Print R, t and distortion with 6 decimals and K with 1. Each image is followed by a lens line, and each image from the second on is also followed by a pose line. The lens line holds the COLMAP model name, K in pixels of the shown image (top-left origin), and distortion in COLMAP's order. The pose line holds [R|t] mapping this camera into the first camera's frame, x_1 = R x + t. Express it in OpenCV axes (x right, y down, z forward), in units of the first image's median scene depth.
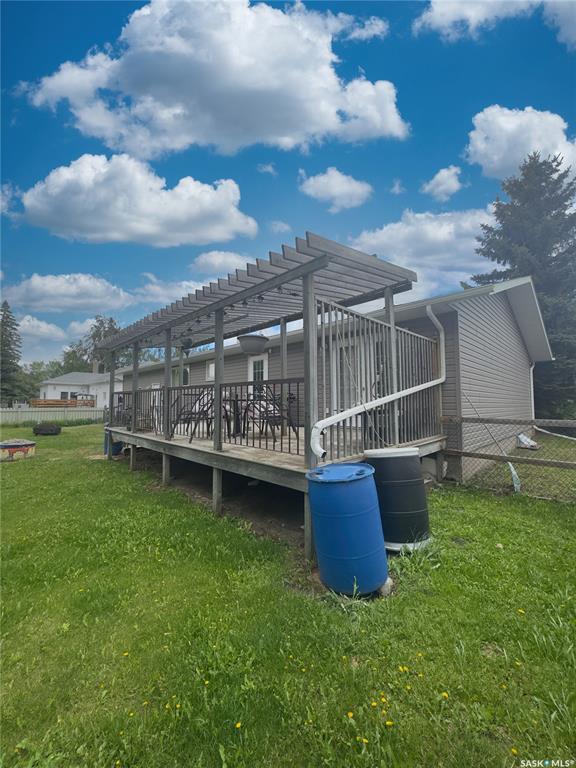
lens RADIAL K [[307.2, 0, 288.0], [0, 307.2, 384.0], [0, 0, 1]] dist [-0.000625, 0.000040]
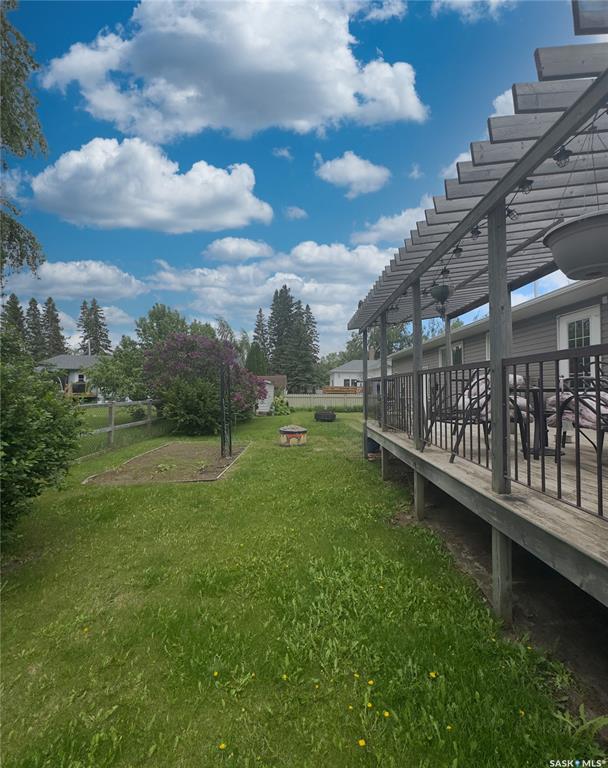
lens RADIAL K [[340.5, 0, 321.6], [0, 340.5, 380.4], [0, 0, 1]] dist [-0.001306, -0.000105]
pose [[0.749280, -0.016447, -0.662049, -0.058799], [0.040283, 0.998972, 0.020775, 0.008698], [0.661027, -0.042236, 0.749172, 0.303278]]
